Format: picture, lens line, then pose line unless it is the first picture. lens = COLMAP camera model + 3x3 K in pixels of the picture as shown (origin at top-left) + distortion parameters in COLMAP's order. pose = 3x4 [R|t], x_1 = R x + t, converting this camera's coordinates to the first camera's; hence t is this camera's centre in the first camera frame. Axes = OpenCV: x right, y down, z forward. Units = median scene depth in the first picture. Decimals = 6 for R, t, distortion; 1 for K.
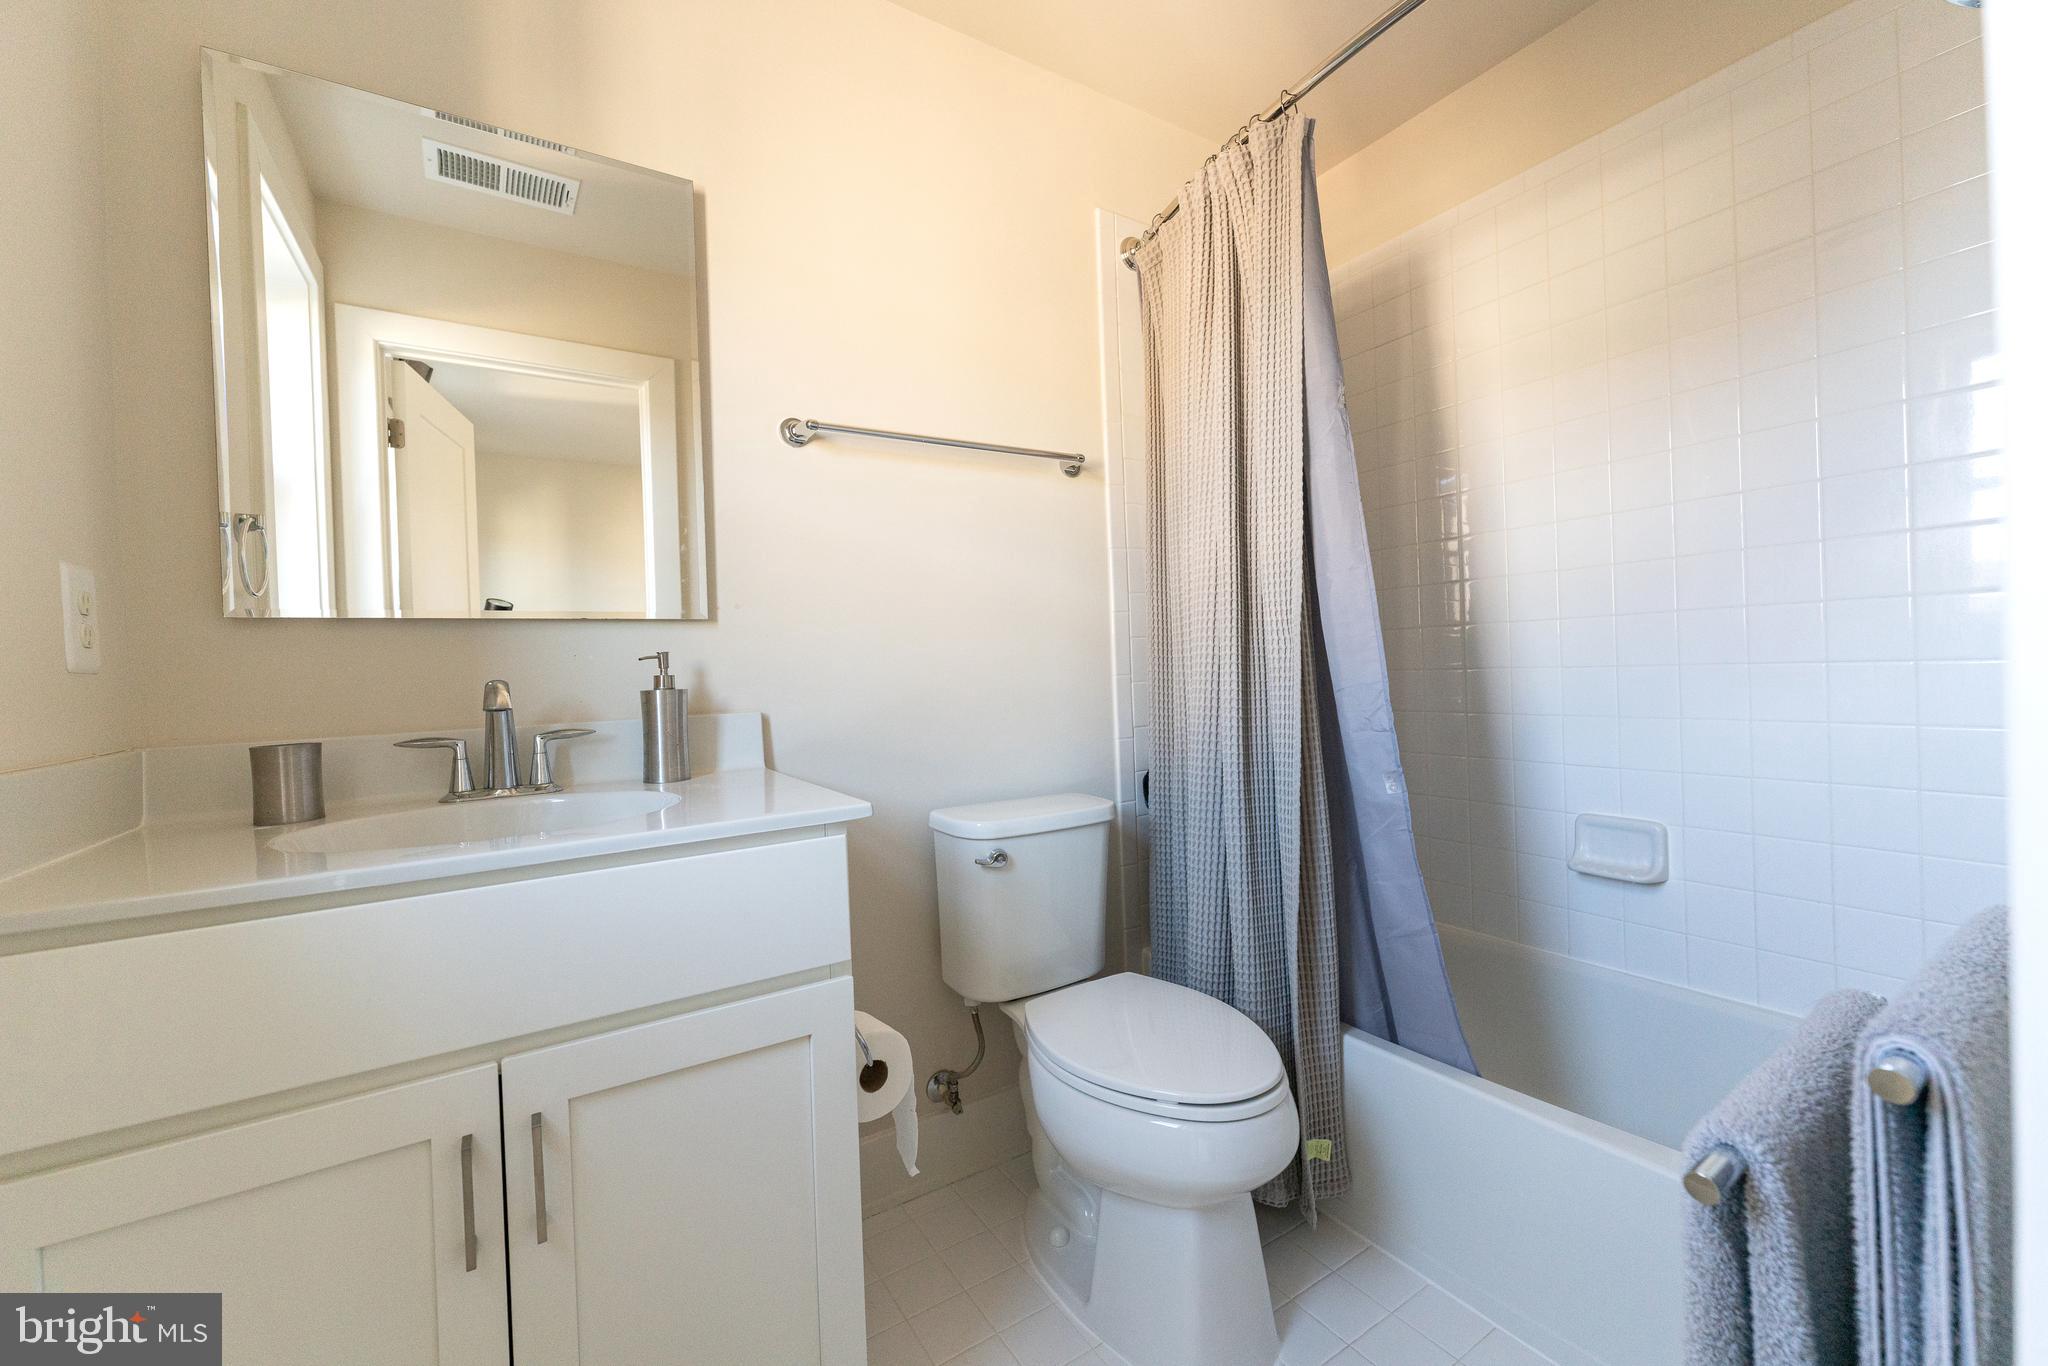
lens RADIAL K [[818.2, 0, 1024.0], [0, 818.2, 683.0], [0, 0, 1]] dist [0.003253, 0.000676]
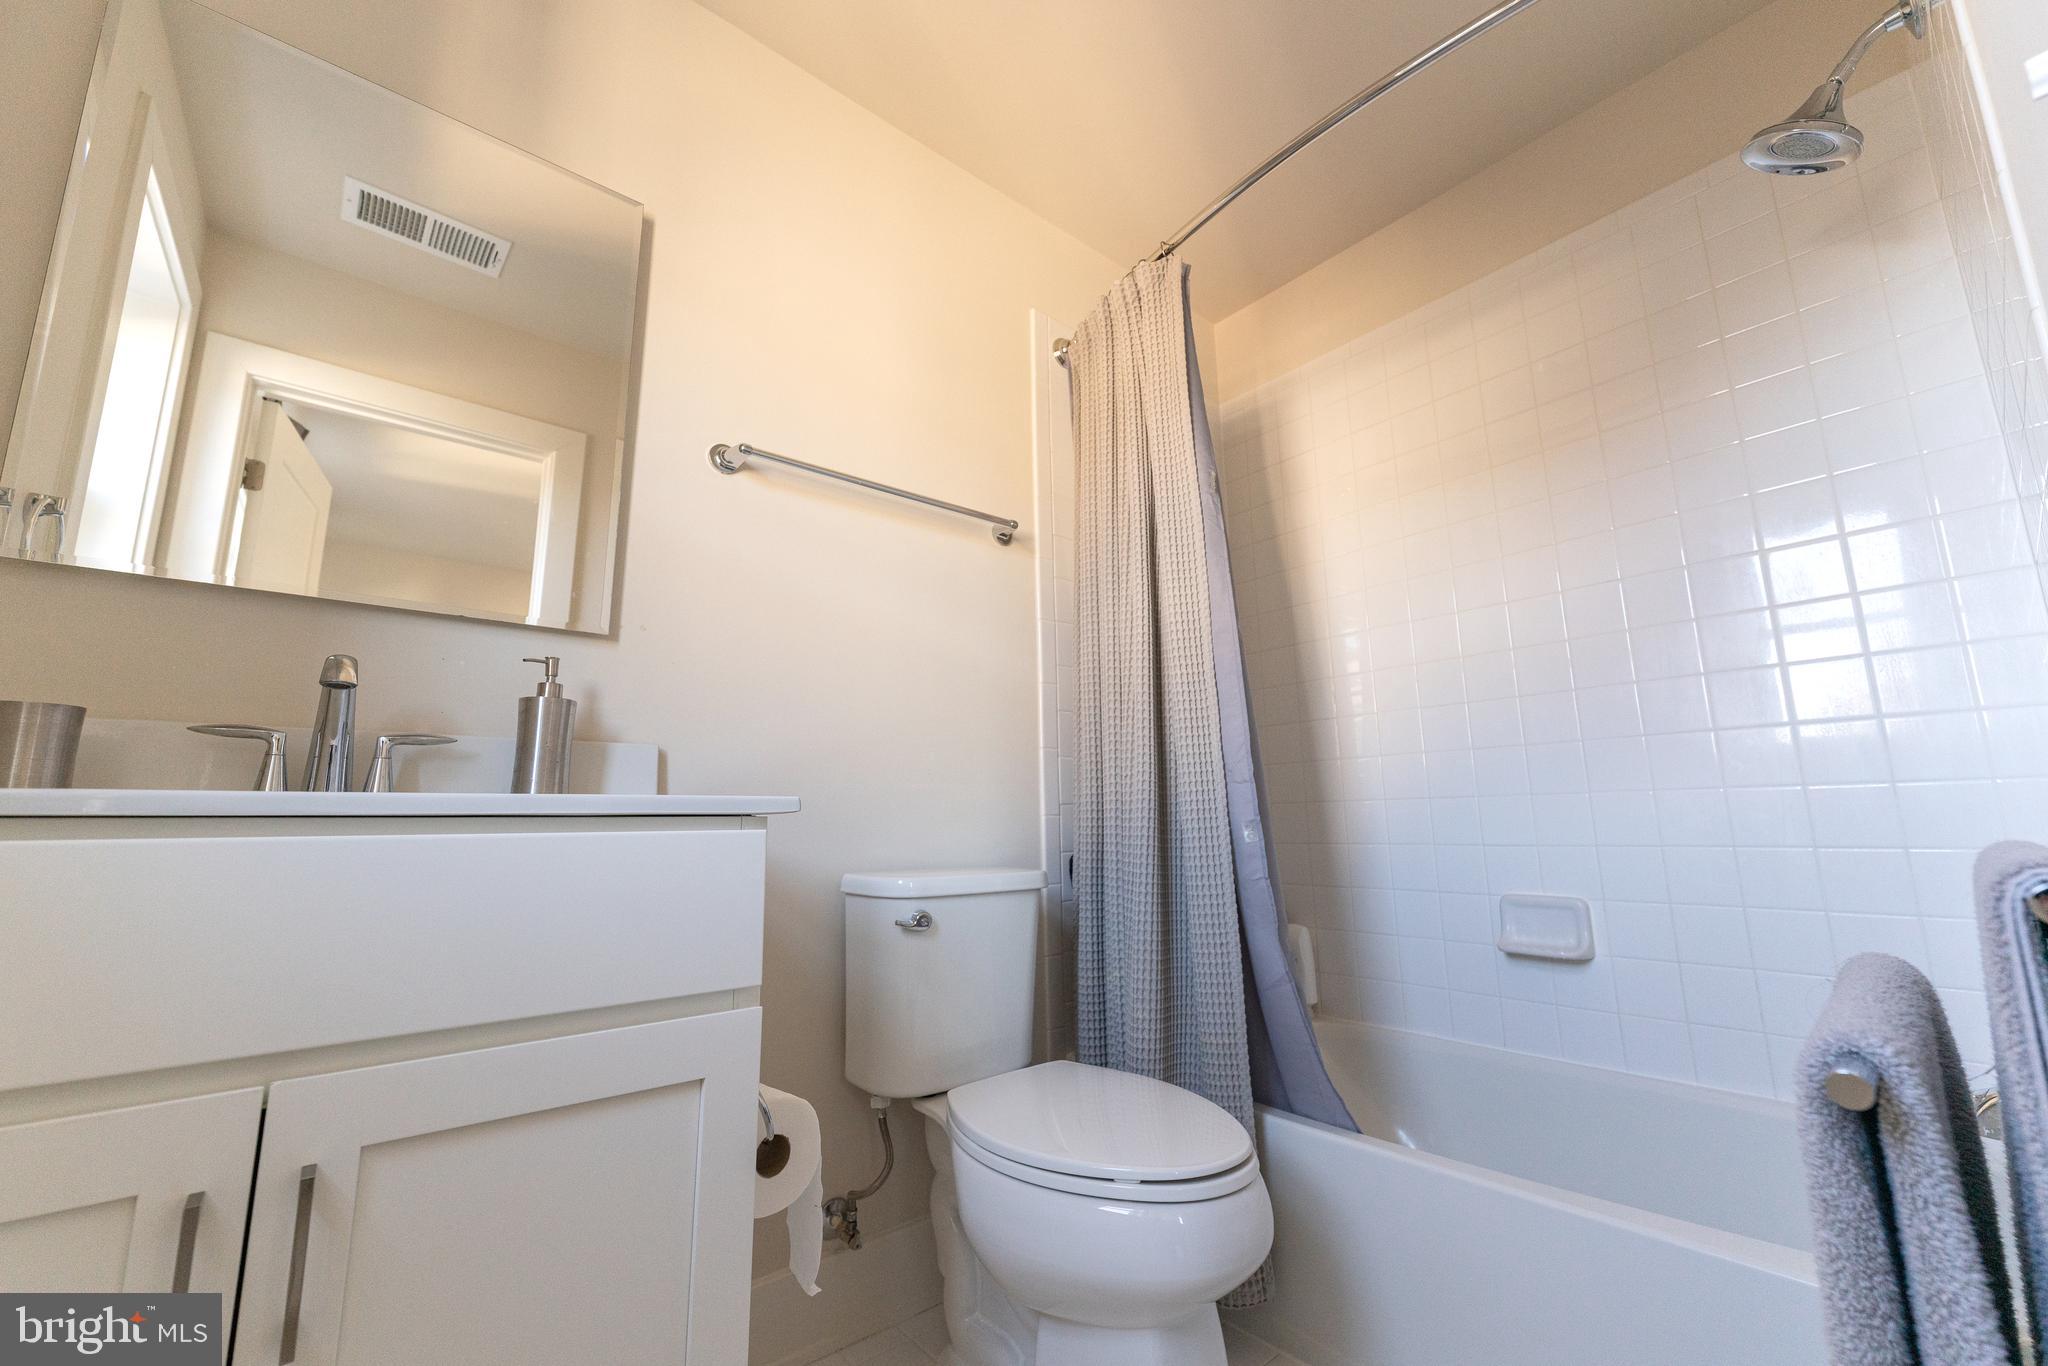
lens RADIAL K [[817.0, 0, 1025.5], [0, 817.0, 686.8], [0, 0, 1]] dist [0.001767, 0.000288]
pose [[0.990406, 0.044391, 0.130868, -0.046324], [-0.019158, 0.981963, -0.188101, 0.128068], [-0.136857, 0.183789, 0.973392, 0.074706]]
